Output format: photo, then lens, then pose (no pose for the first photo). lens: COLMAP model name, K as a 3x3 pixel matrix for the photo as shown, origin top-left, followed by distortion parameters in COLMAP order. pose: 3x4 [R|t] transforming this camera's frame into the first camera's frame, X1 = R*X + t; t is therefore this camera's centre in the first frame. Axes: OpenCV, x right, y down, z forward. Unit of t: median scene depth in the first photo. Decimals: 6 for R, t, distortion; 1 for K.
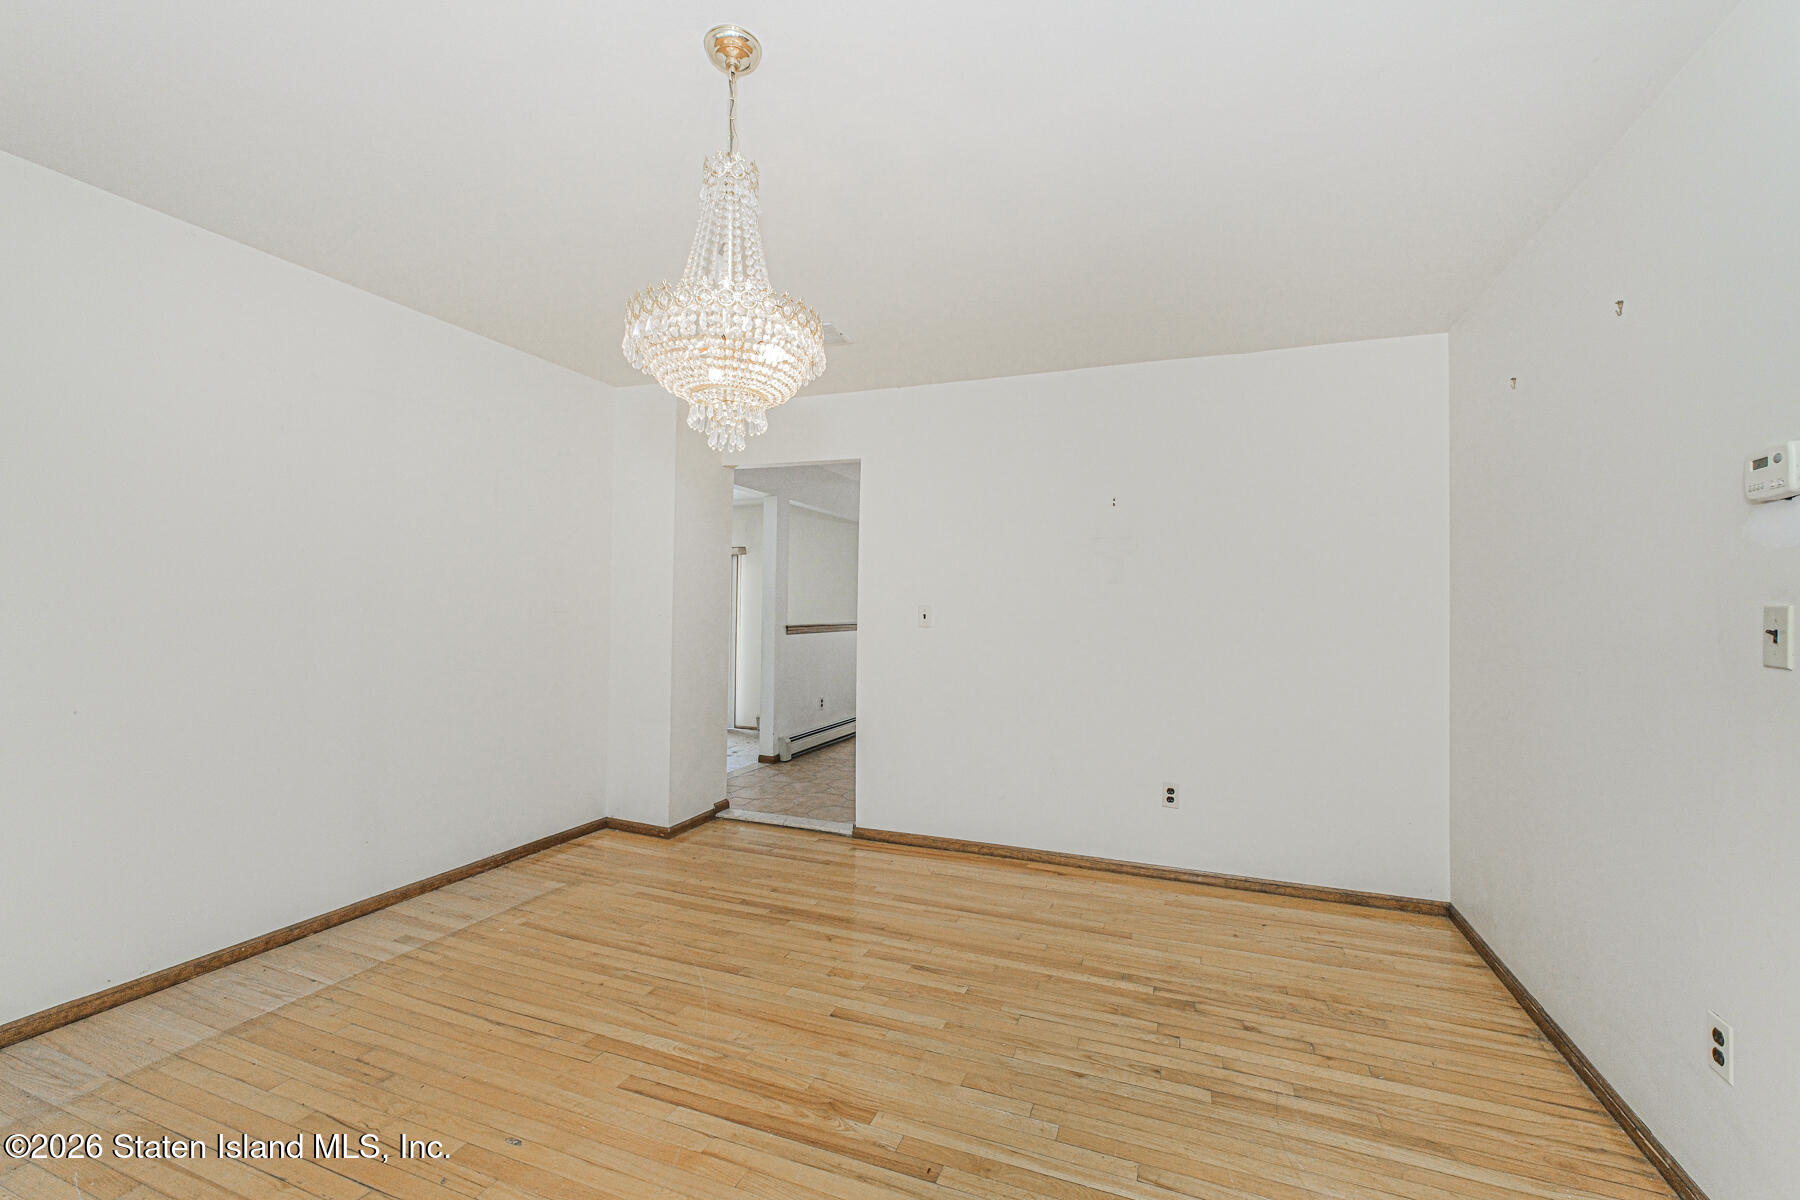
lens RADIAL K [[753.6, 0, 903.7], [0, 753.6, 597.6], [0, 0, 1]] dist [-0.001287, -0.000569]
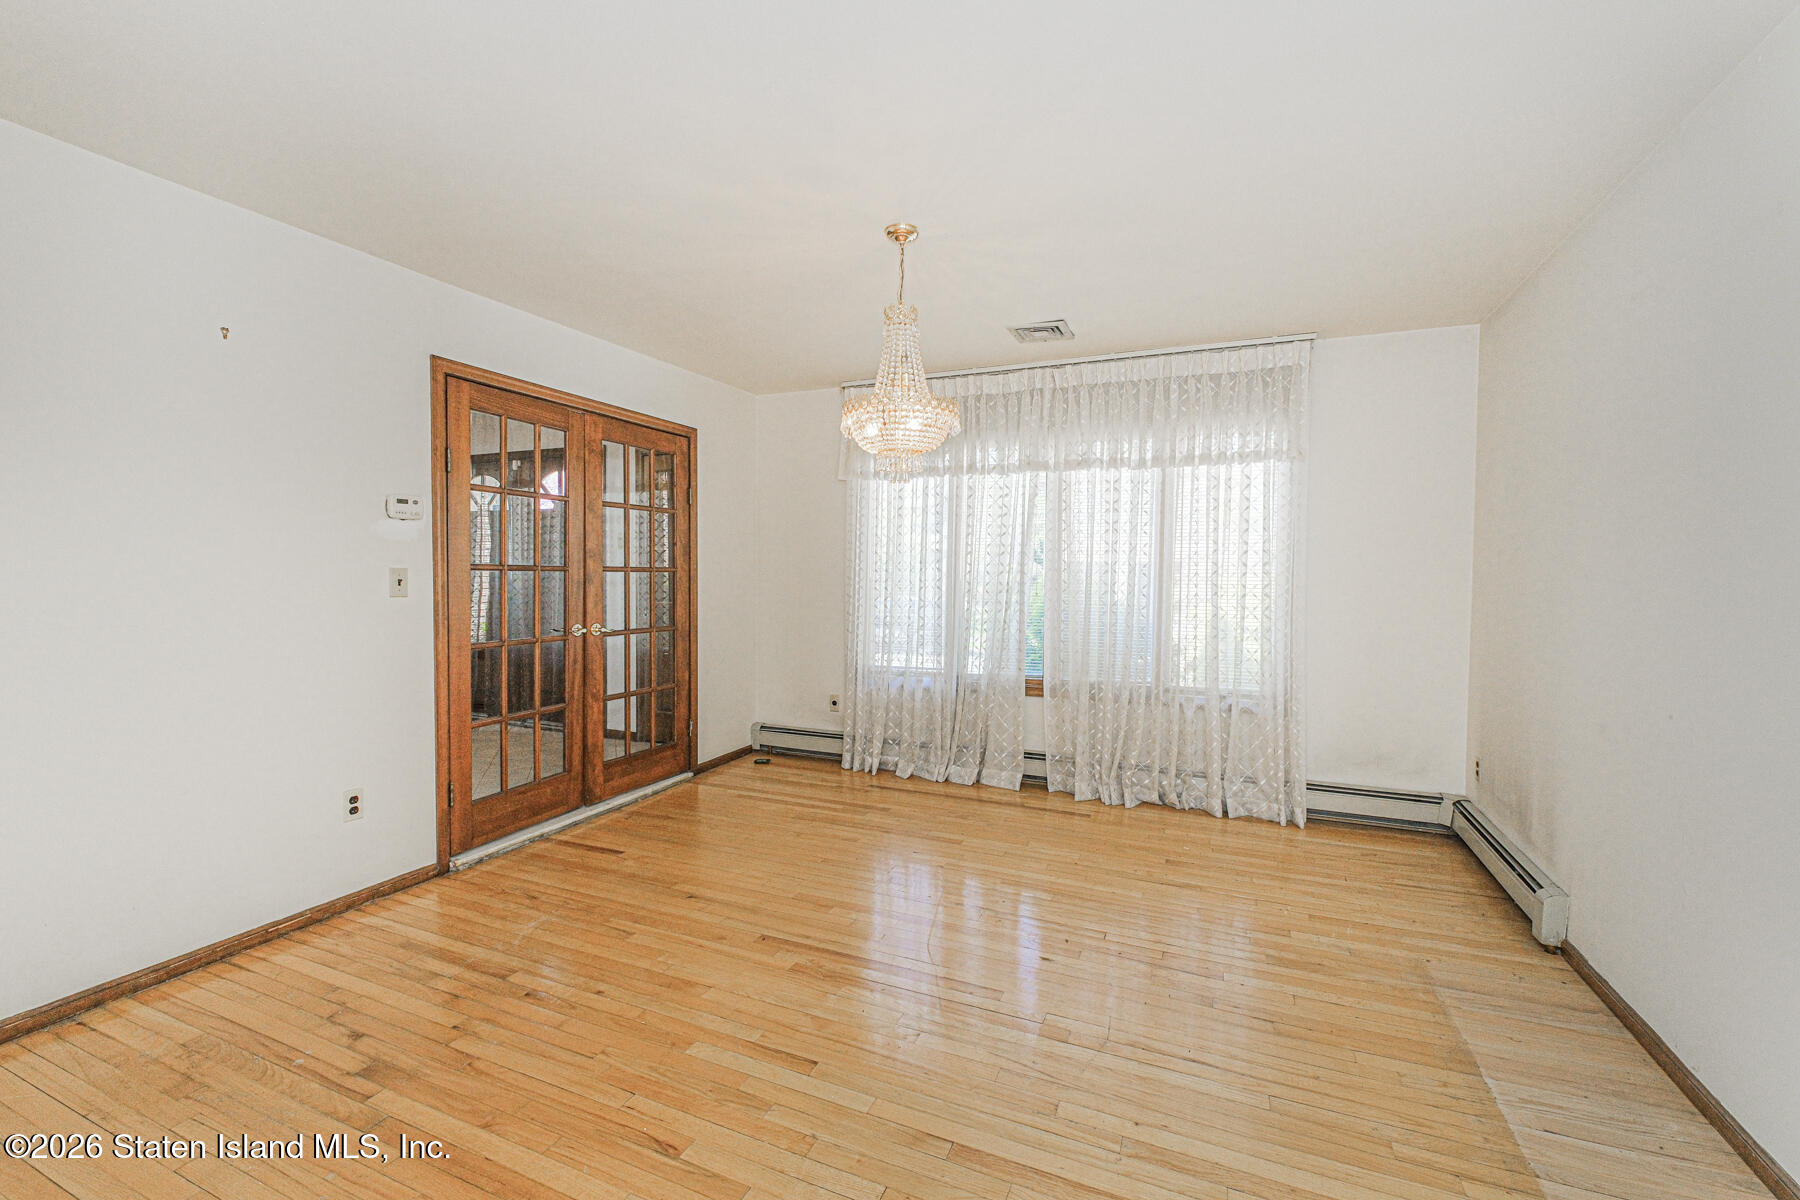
lens RADIAL K [[753.6, 0, 903.7], [0, 753.6, 597.6], [0, 0, 1]] dist [-0.001287, -0.000569]
pose [[-0.999171, -0.022597, 0.033856, -0.240234], [-0.022094, 0.999641, 0.015154, 0.019399], [-0.034187, 0.014394, -0.999312, 2.079289]]
